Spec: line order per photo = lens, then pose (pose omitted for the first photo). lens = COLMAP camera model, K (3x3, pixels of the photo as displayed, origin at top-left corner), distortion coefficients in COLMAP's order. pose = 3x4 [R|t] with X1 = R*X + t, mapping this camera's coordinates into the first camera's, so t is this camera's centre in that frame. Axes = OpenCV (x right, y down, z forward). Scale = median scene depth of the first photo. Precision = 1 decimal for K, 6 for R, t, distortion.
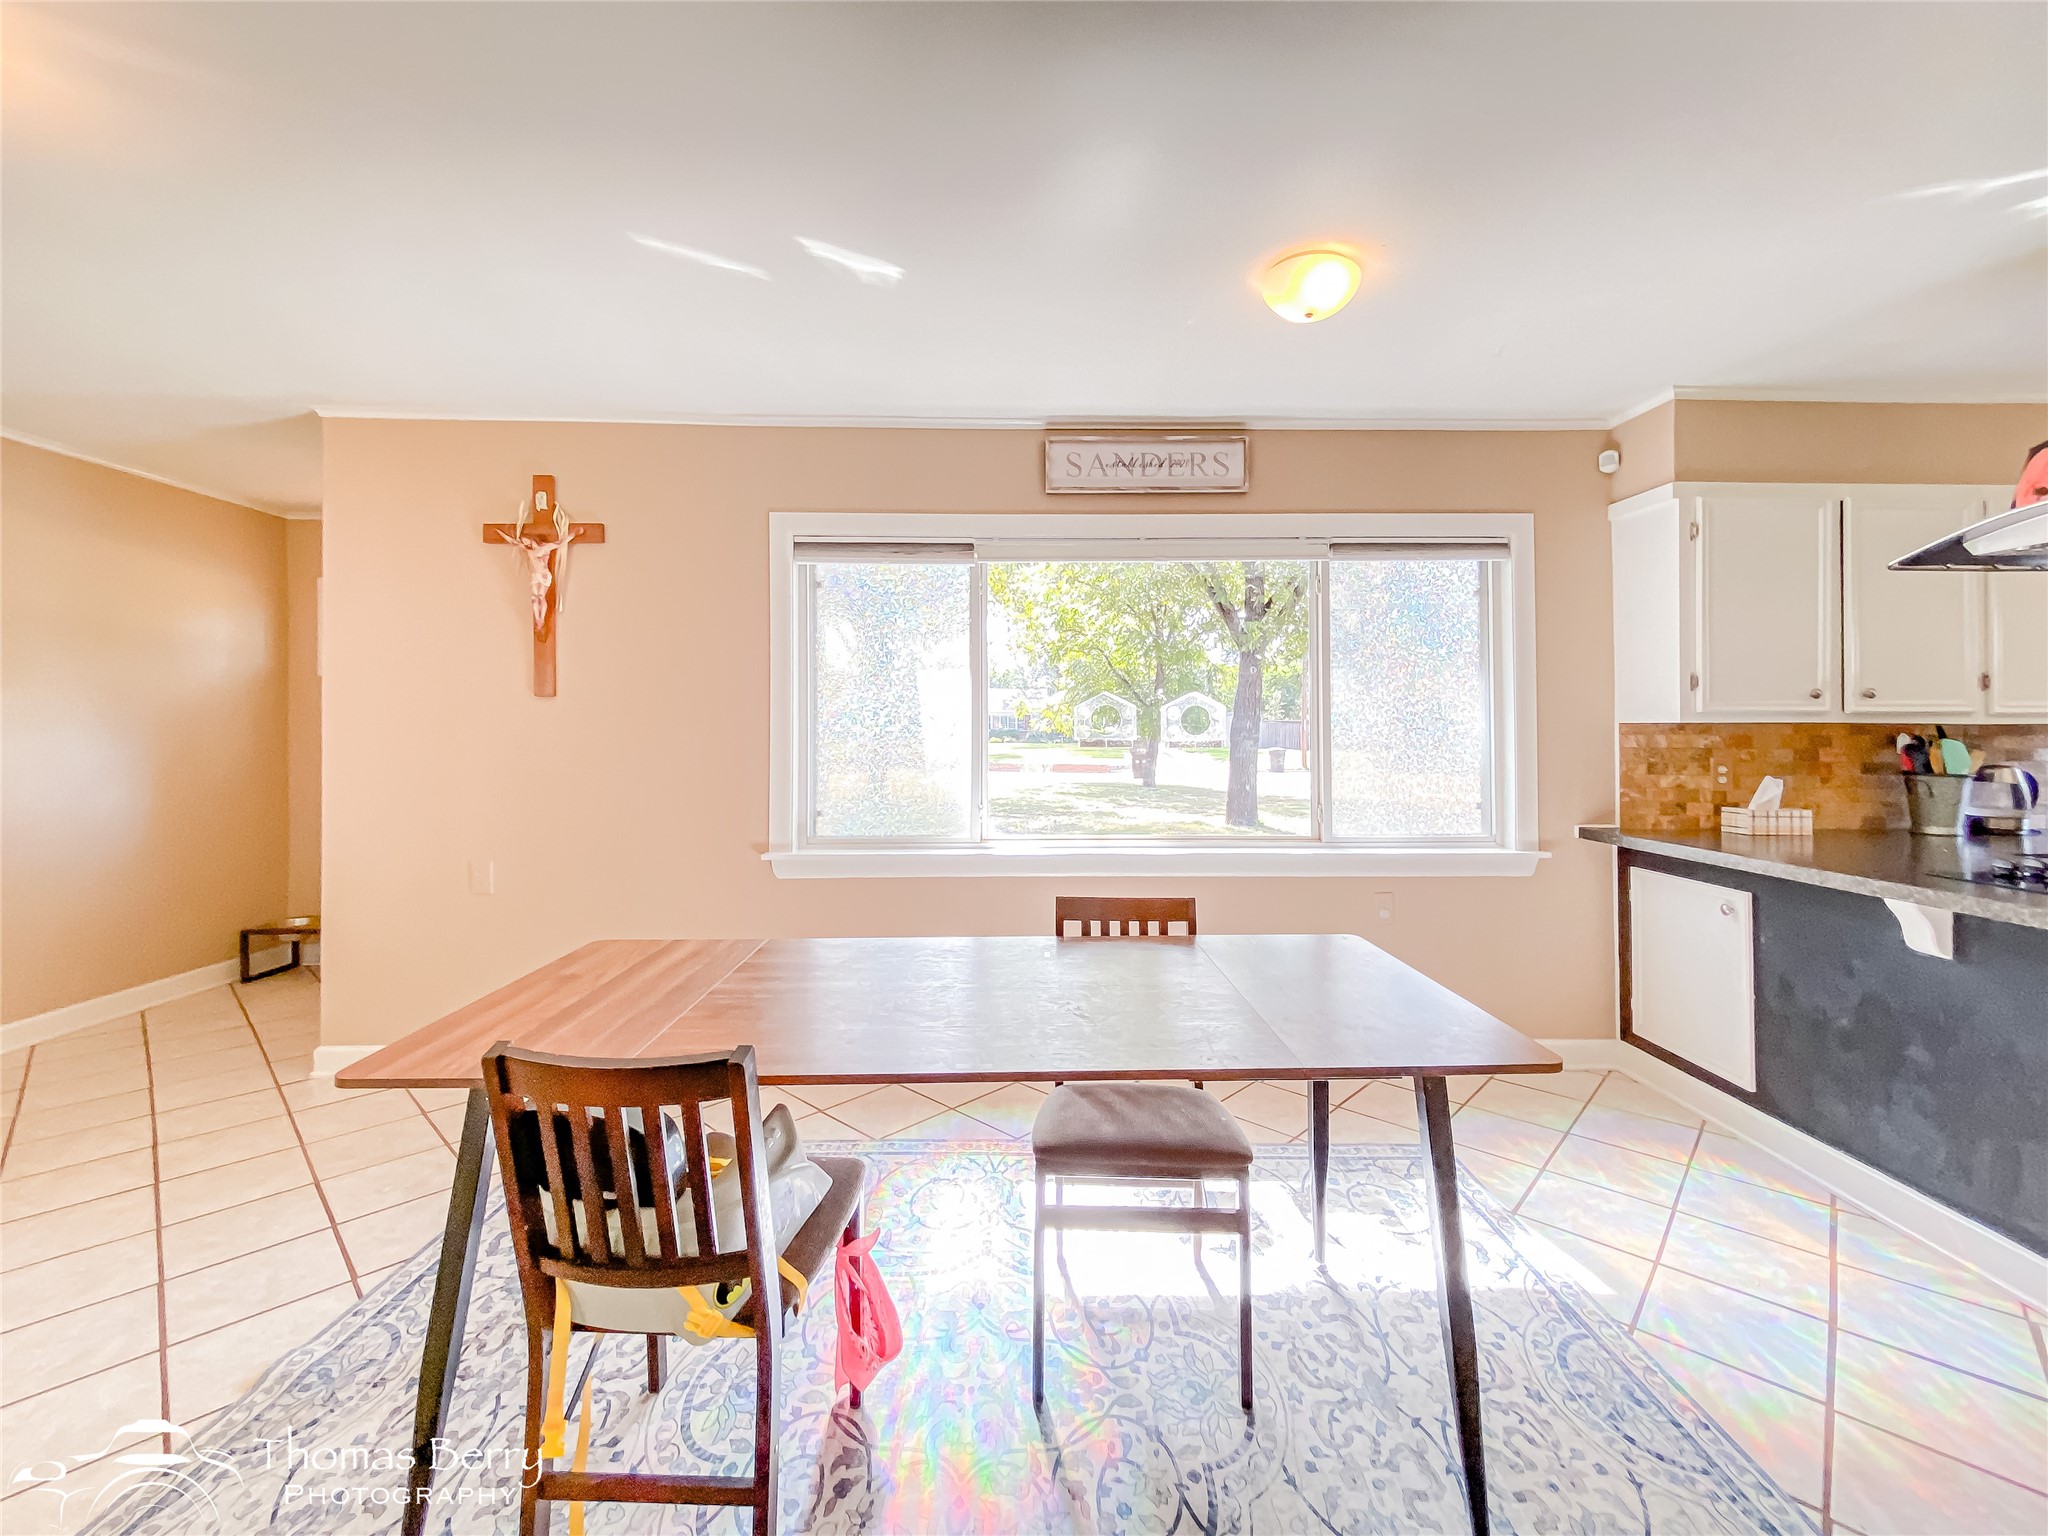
lens RADIAL K [[859.2, 0, 1028.2], [0, 859.2, 719.2], [0, 0, 1]] dist [0.003166, 0.000222]
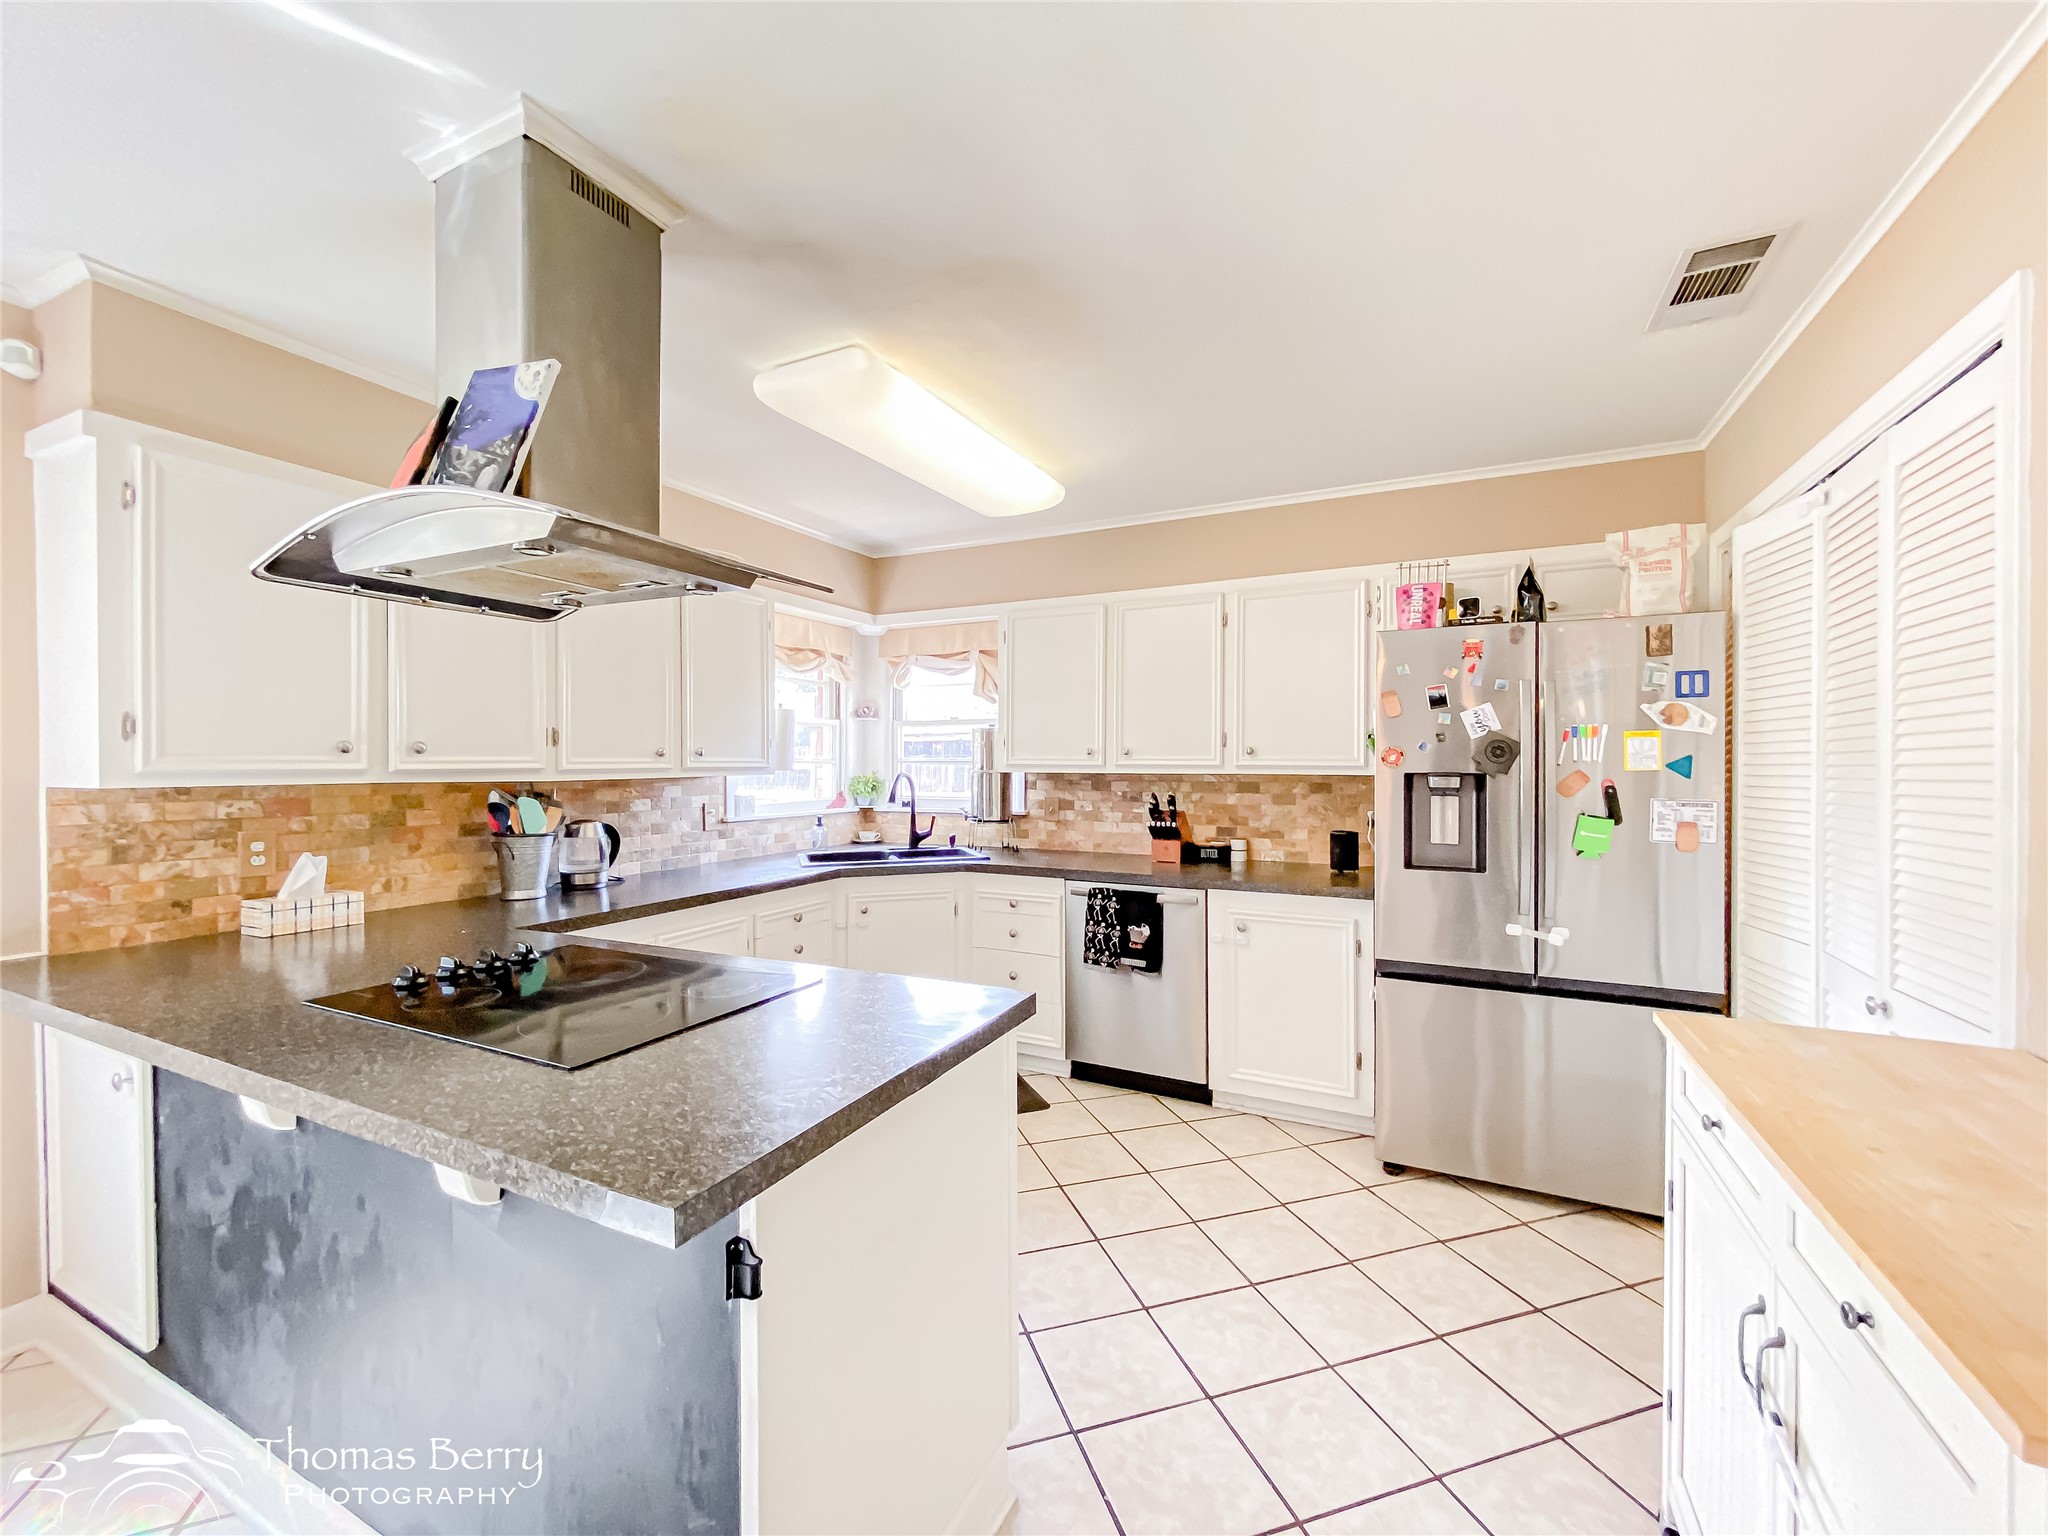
lens RADIAL K [[835.9, 0, 1026.9], [0, 835.9, 769.2], [0, 0, 1]] dist [0.034873, -0.018167]
pose [[0.452258, -0.008716, 0.891845, 0.477350], [-0.008787, 0.999860, 0.014228, -0.024332], [-0.891844, -0.014271, 0.452118, 0.095228]]
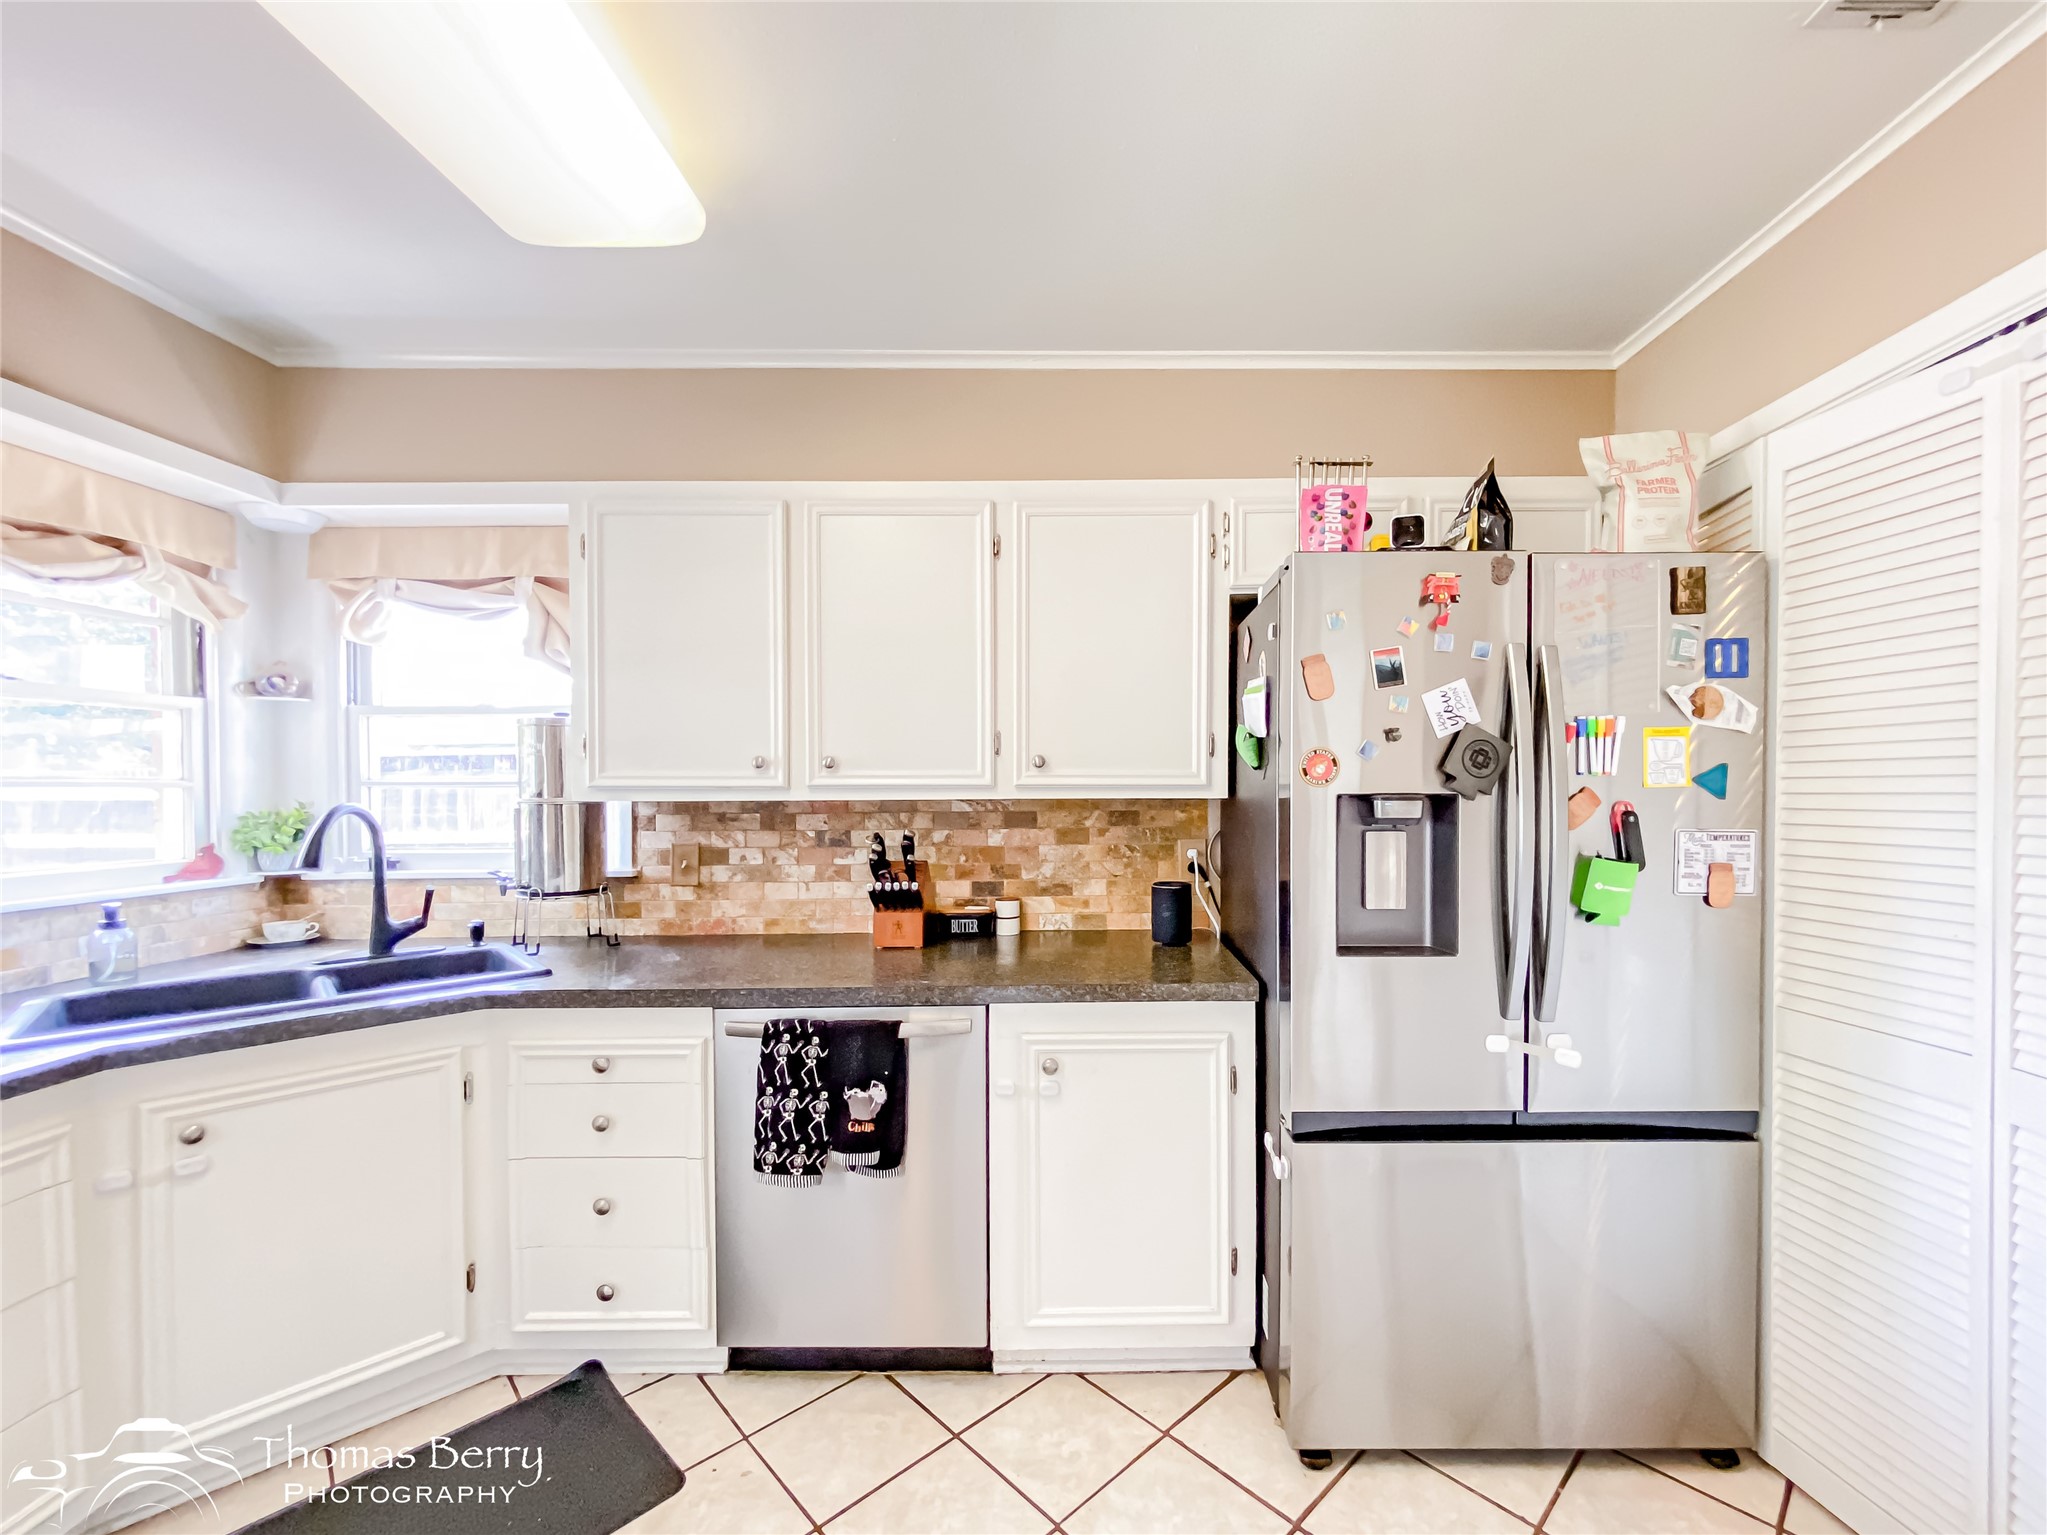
lens RADIAL K [[851.5, 0, 1093.5], [0, 851.5, 800.2], [0, 0, 1]] dist [-0.000305, -0.000740]
pose [[0.001782, -0.020723, 0.999784, 0.916064], [-0.004791, 0.999774, 0.020732, -0.018153], [-0.999987, -0.004827, 0.001682, 0.291857]]
